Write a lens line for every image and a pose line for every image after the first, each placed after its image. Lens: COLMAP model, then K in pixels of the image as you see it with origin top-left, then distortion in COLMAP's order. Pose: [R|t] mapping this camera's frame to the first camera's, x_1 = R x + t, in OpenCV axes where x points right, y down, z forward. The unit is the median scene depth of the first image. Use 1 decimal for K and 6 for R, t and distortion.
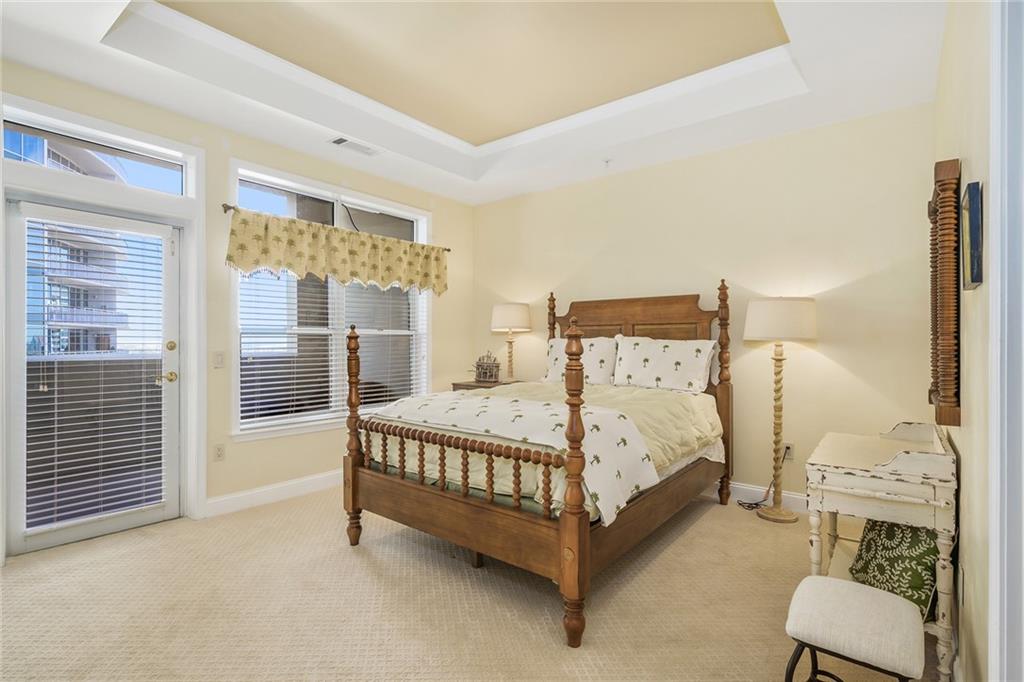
lens RADIAL K [[489.0, 0, 512.1], [0, 489.0, 340.0], [0, 0, 1]] dist [-0.001316, 0.000532]
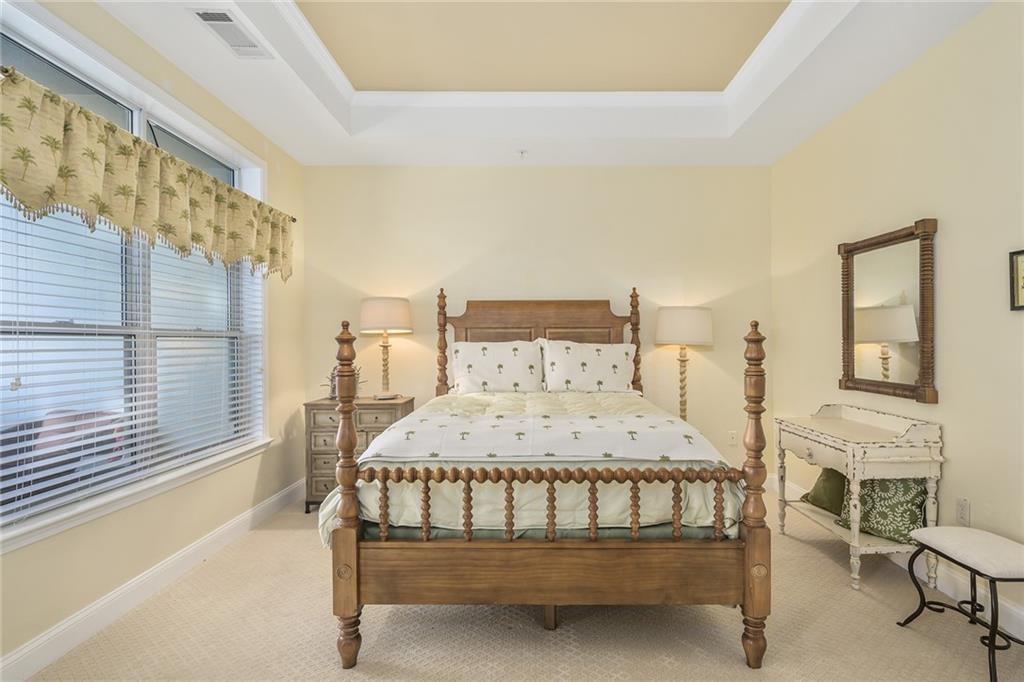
lens RADIAL K [[508.7, 0, 512.0], [0, 508.7, 340.2], [0, 0, 1]] dist [-0.001388, -0.000678]
pose [[0.778643, 0.002940, 0.627460, -0.522713], [0.000730, 0.999984, -0.005591, -0.001803], [-0.627466, 0.004812, 0.778629, 0.317646]]
